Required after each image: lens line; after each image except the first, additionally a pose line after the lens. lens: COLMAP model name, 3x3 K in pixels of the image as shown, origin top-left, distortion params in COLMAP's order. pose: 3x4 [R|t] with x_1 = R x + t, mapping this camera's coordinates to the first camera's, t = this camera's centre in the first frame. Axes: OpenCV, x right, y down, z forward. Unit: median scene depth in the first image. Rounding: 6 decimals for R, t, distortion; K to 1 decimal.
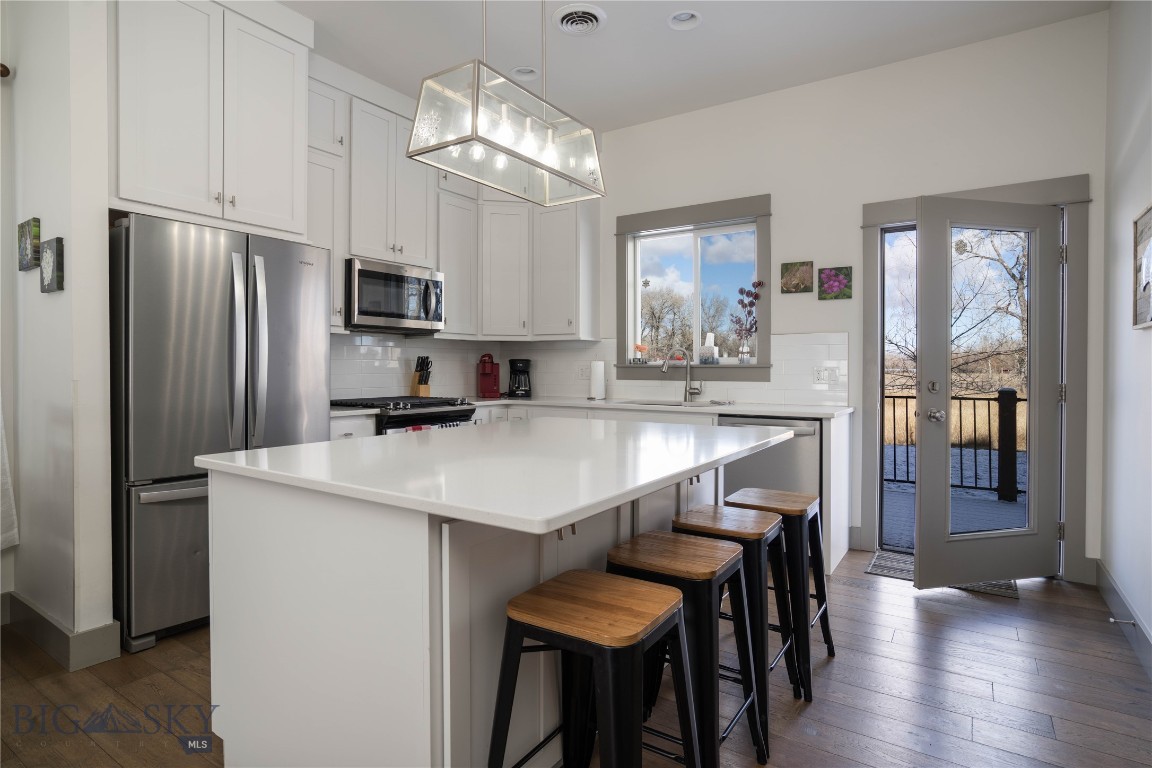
lens RADIAL K [[619.2, 0, 577.2], [0, 619.2, 374.1], [0, 0, 1]] dist [-0.010692, 0.007835]
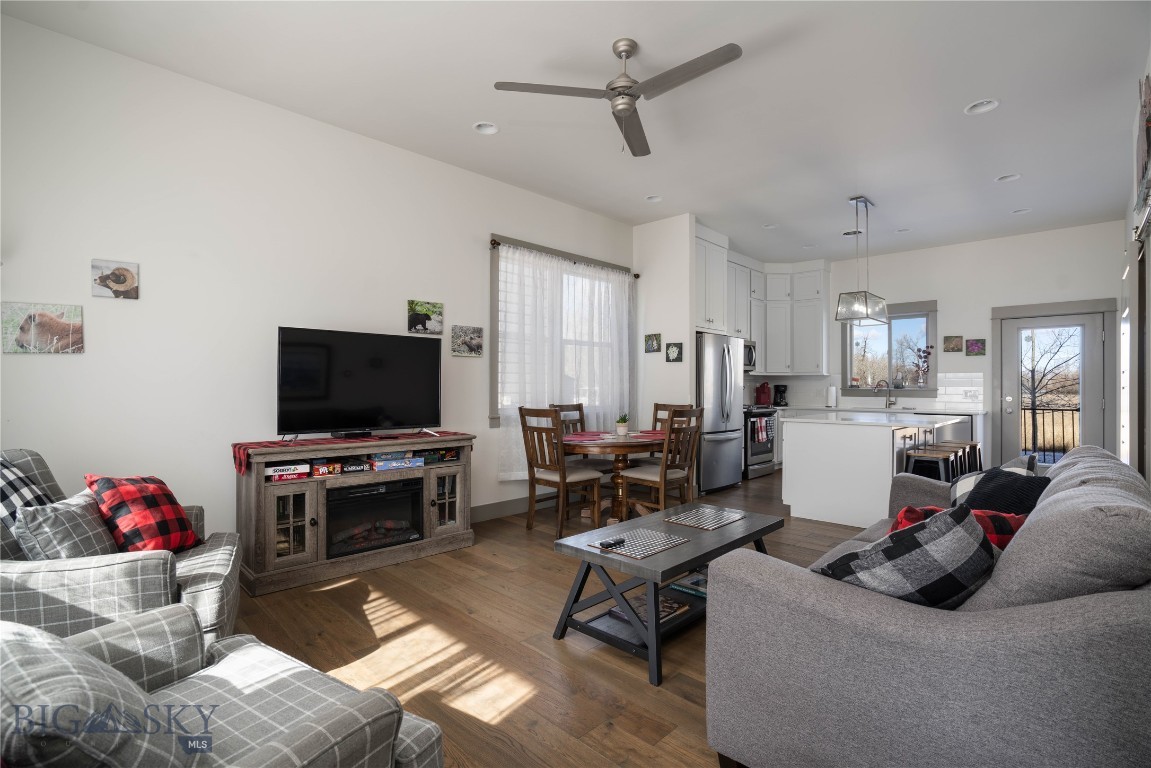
lens RADIAL K [[558.7, 0, 576.1], [0, 558.7, 391.5], [0, 0, 1]] dist [-0.040701, 0.011324]
pose [[0.986062, 0.003751, -0.166333, -0.550357], [-0.004591, 0.999979, -0.004663, 0.006202], [0.166312, 0.005361, 0.986059, -0.937553]]
